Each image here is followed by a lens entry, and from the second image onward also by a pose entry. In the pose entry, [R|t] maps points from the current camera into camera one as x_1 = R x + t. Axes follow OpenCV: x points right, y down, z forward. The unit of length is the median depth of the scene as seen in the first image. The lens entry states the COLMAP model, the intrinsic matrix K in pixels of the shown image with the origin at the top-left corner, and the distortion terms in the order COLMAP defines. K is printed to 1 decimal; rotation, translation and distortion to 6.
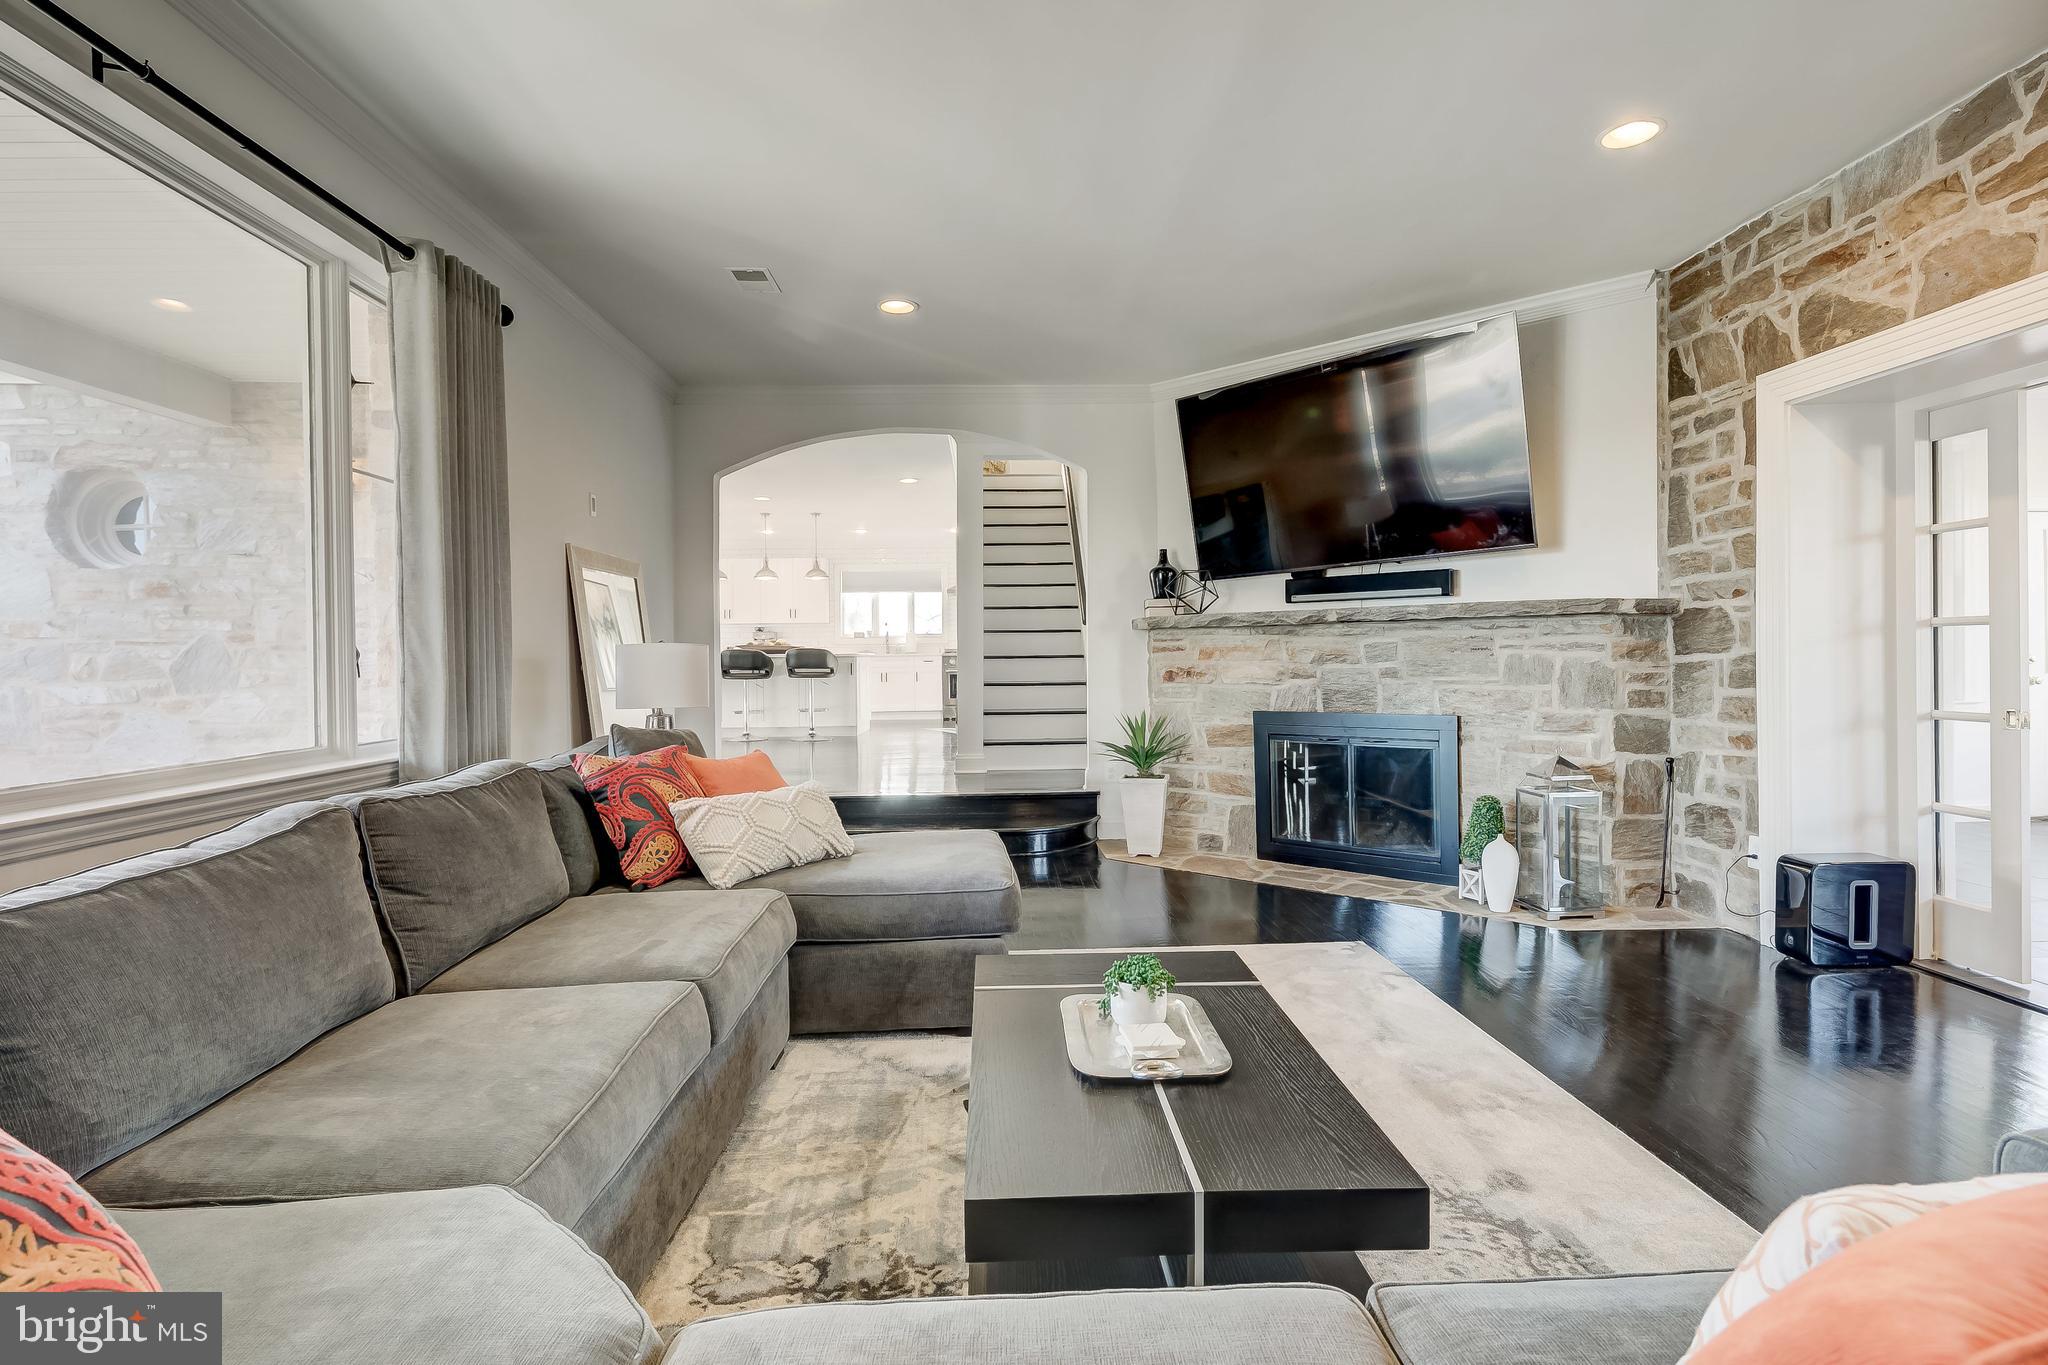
lens RADIAL K [[1002.5, 0, 1020.7], [0, 1002.5, 668.1], [0, 0, 1]] dist [0.001163, -0.000986]
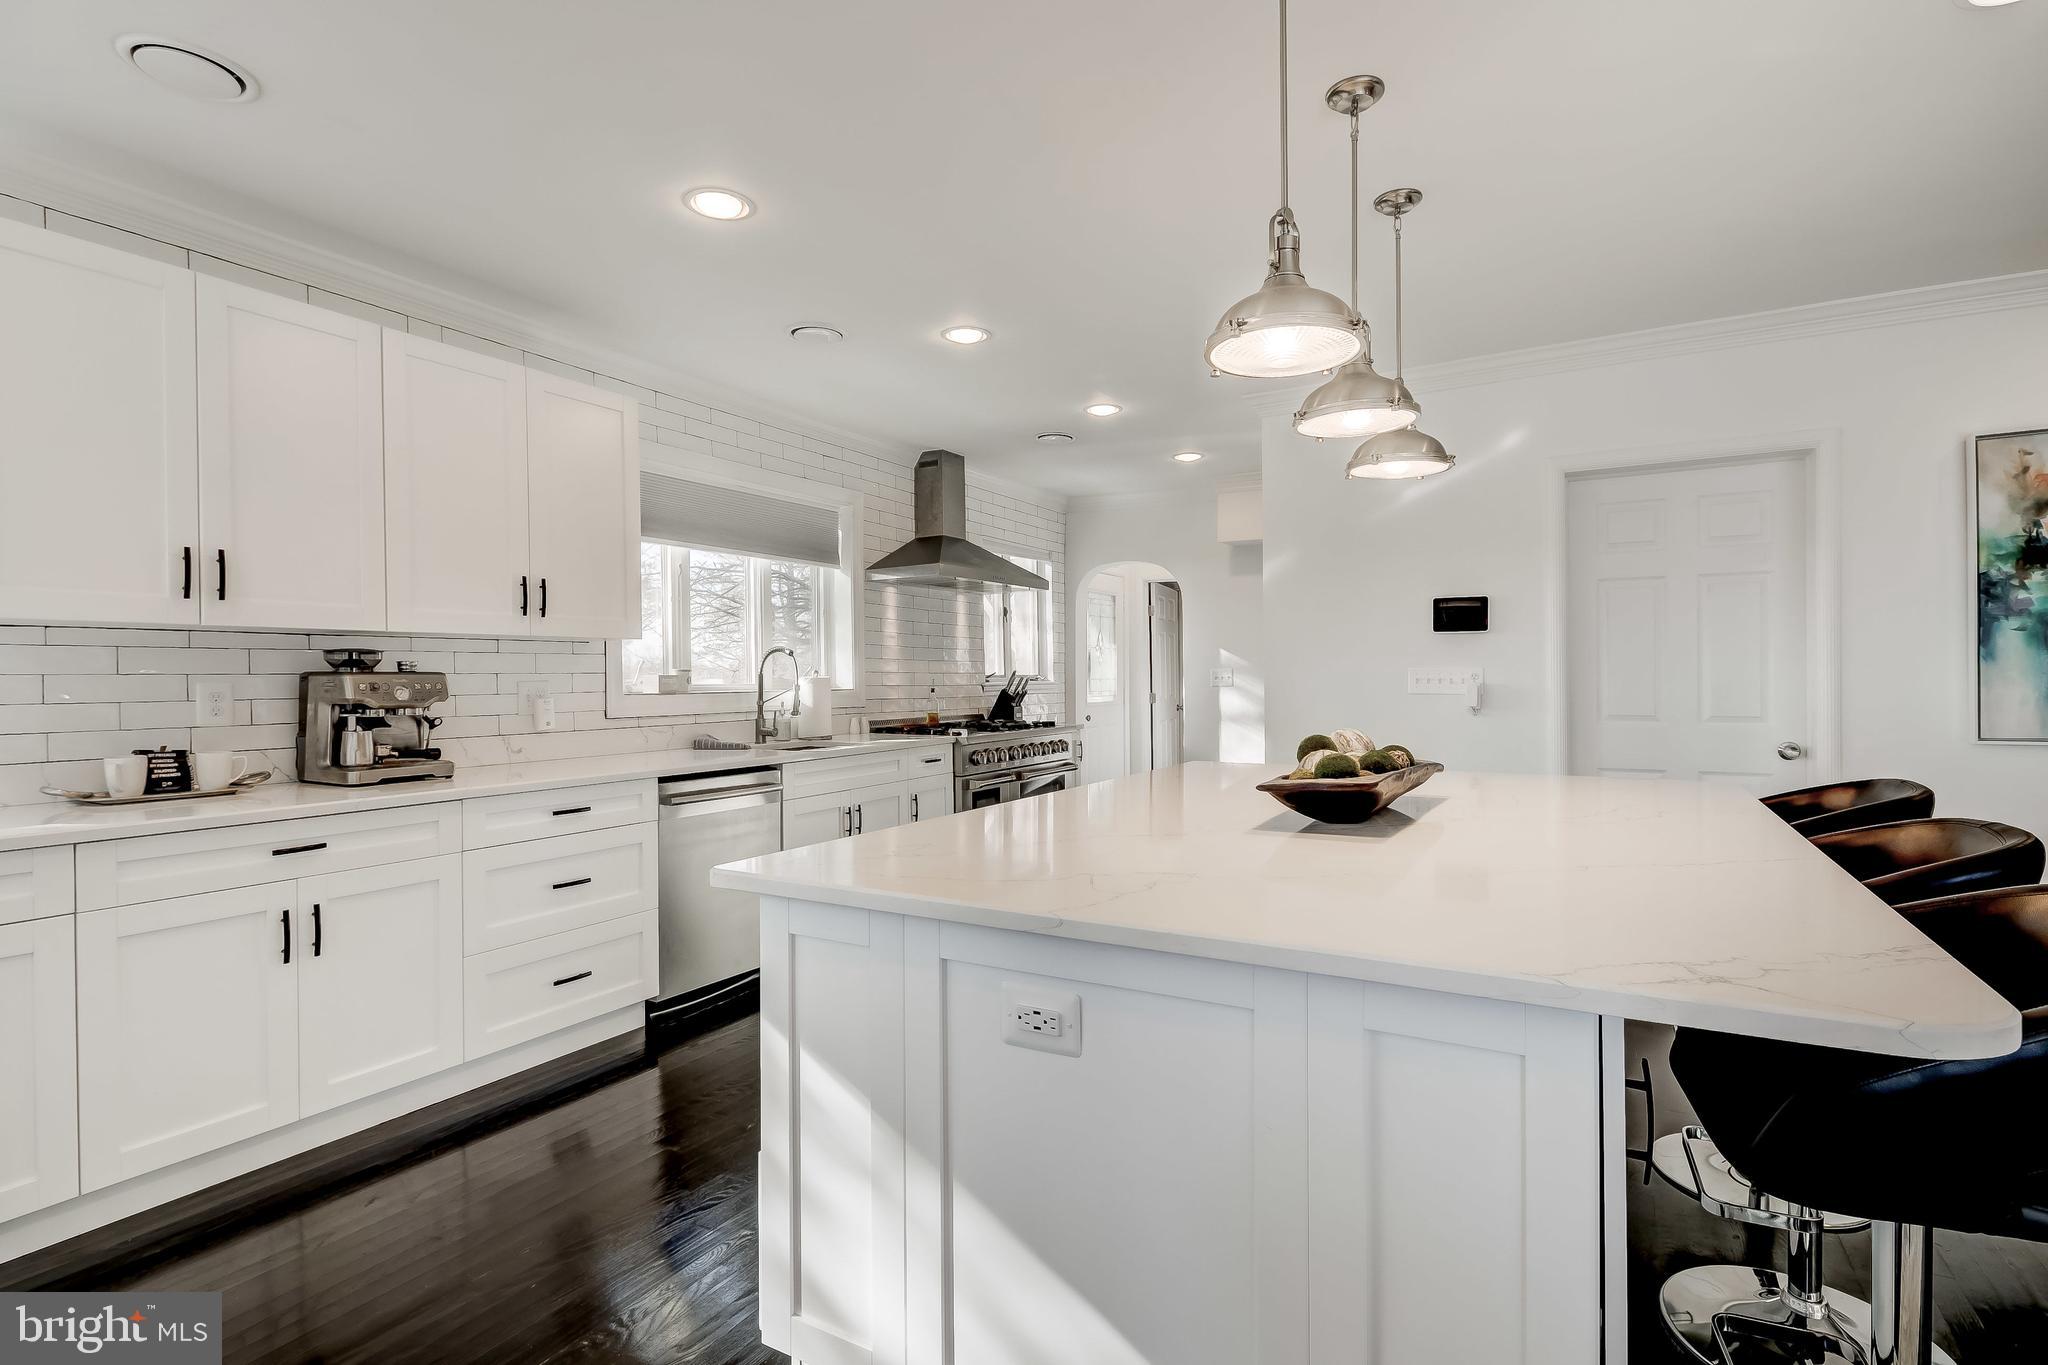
lens RADIAL K [[988.7, 0, 1024.0], [0, 988.7, 682.5], [0, 0, 1]] dist [-0.001352, -0.000903]
pose [[0.532358, 0.002394, 0.846516, -0.427547], [0.013231, 0.999850, -0.011148, -0.034826], [-0.846416, 0.017135, 0.532246, 0.905255]]
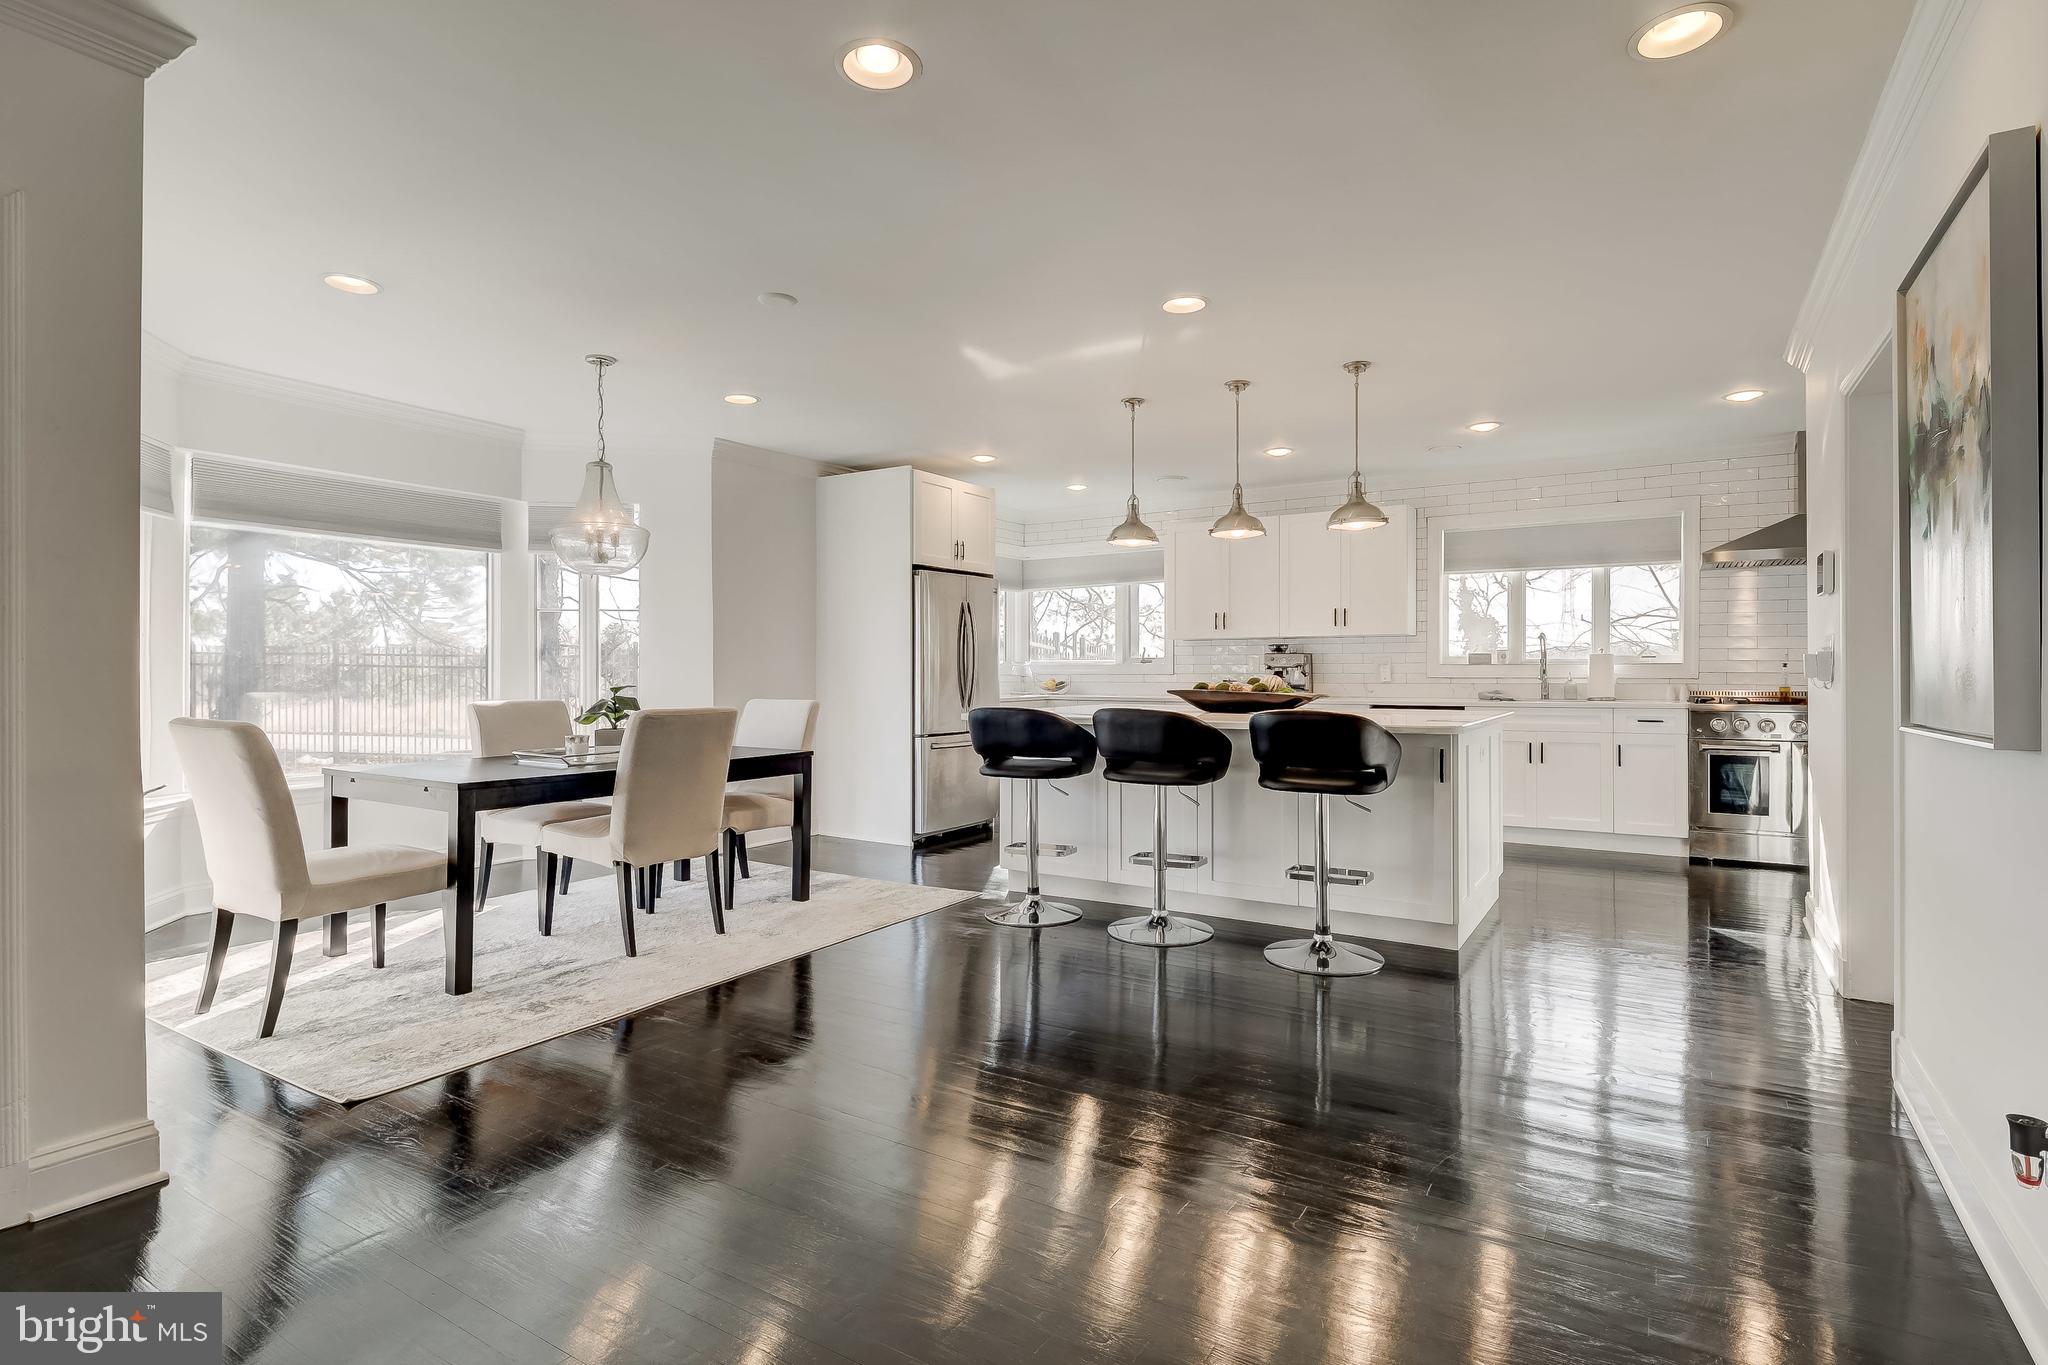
lens RADIAL K [[1002.5, 0, 1020.7], [0, 1002.5, 668.1], [0, 0, 1]] dist [0.001163, -0.000986]
pose [[0.823923, 0.009049, -0.566630, -0.081886], [-0.015250, 0.999864, -0.006206, -0.026486], [0.566497, 0.013754, 0.823949, 0.563319]]
